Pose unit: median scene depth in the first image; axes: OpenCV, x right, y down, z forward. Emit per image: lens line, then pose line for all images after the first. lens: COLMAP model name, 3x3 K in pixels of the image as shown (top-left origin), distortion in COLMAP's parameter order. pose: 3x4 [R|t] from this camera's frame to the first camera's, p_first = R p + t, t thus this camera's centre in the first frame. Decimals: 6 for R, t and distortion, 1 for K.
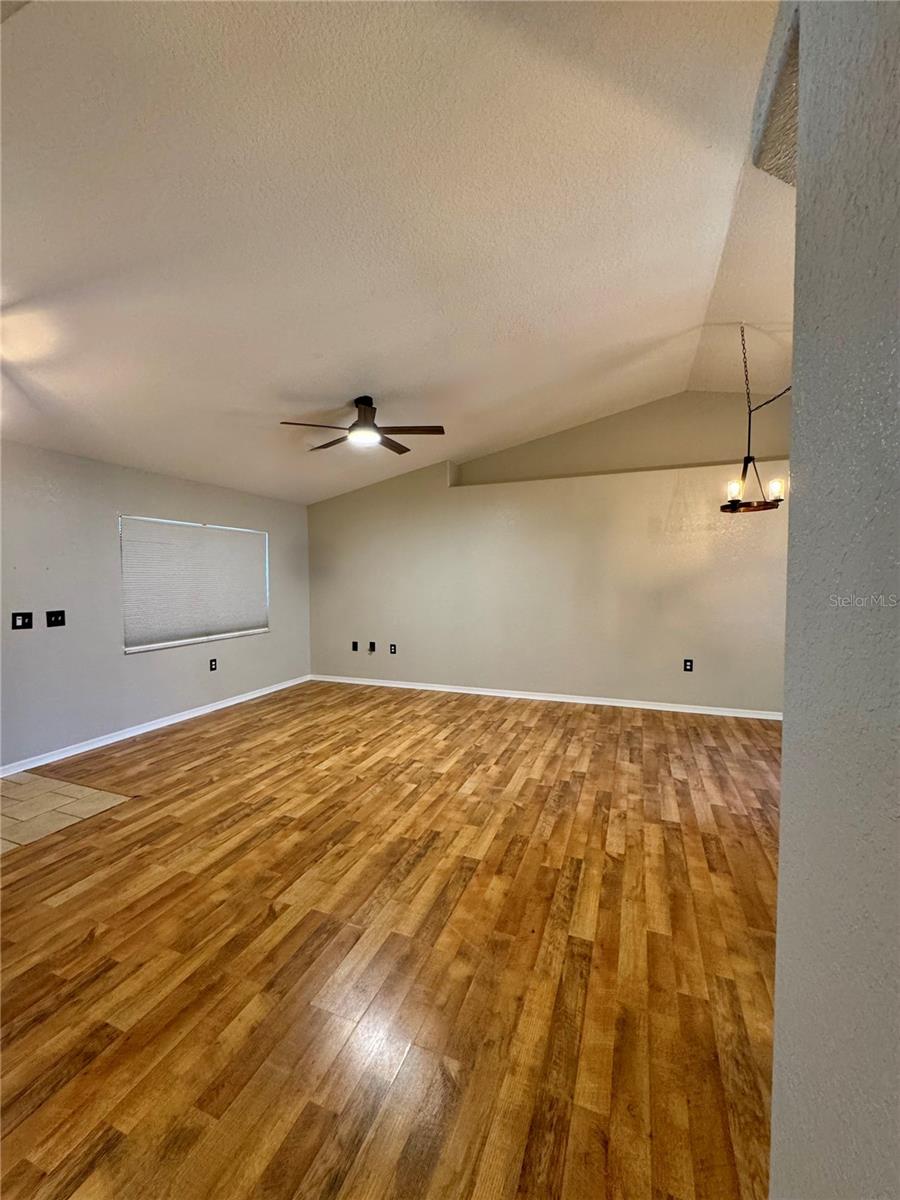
lens RADIAL K [[479.6, 0, 450.4], [0, 479.6, 601.4], [0, 0, 1]] dist [0.000655, 0.000068]
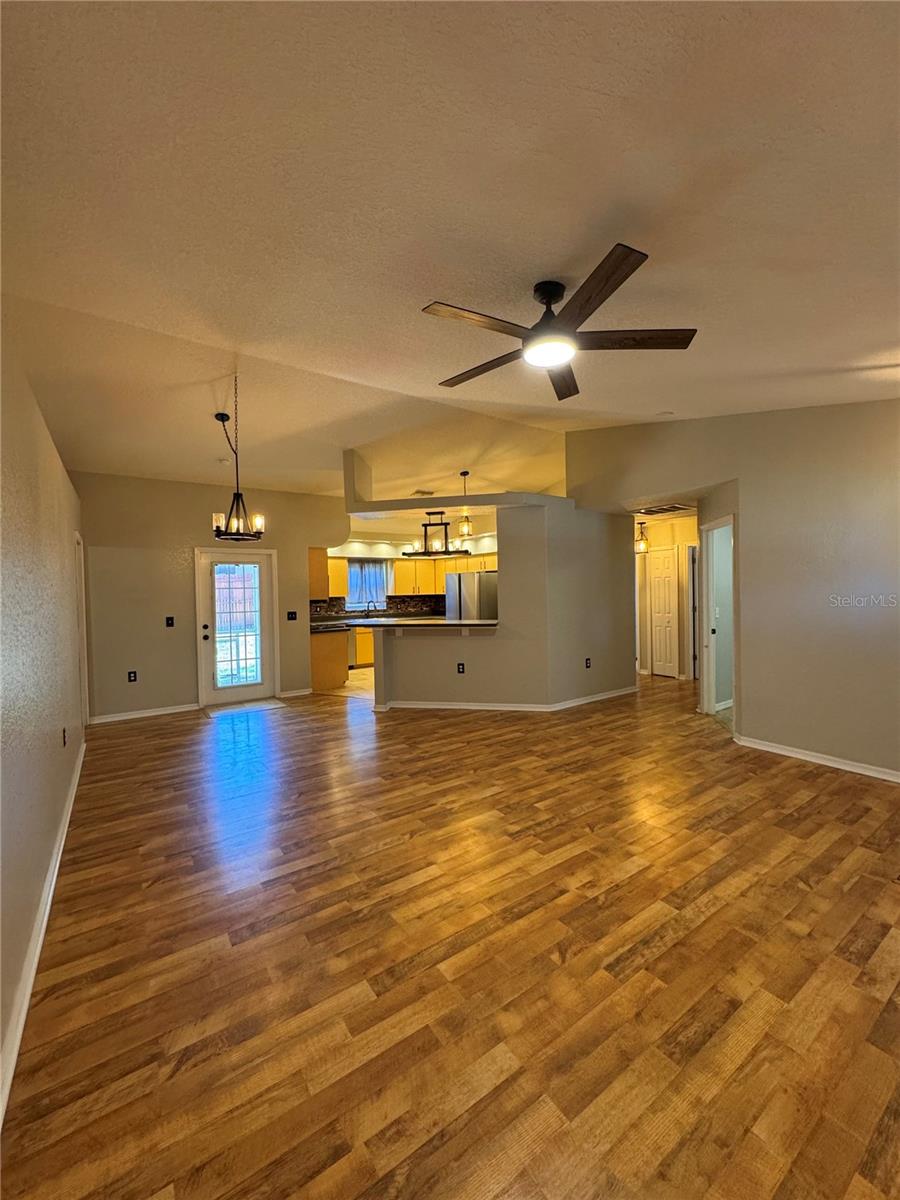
lens RADIAL K [[479.6, 0, 449.2], [0, 479.6, 598.8], [0, 0, 1]] dist [0.000655, 0.000068]
pose [[-0.830626, 0.011615, 0.556710, -0.463279], [0.052705, 0.996934, 0.057838, -0.098289], [-0.554331, 0.077383, -0.828691, 1.826154]]
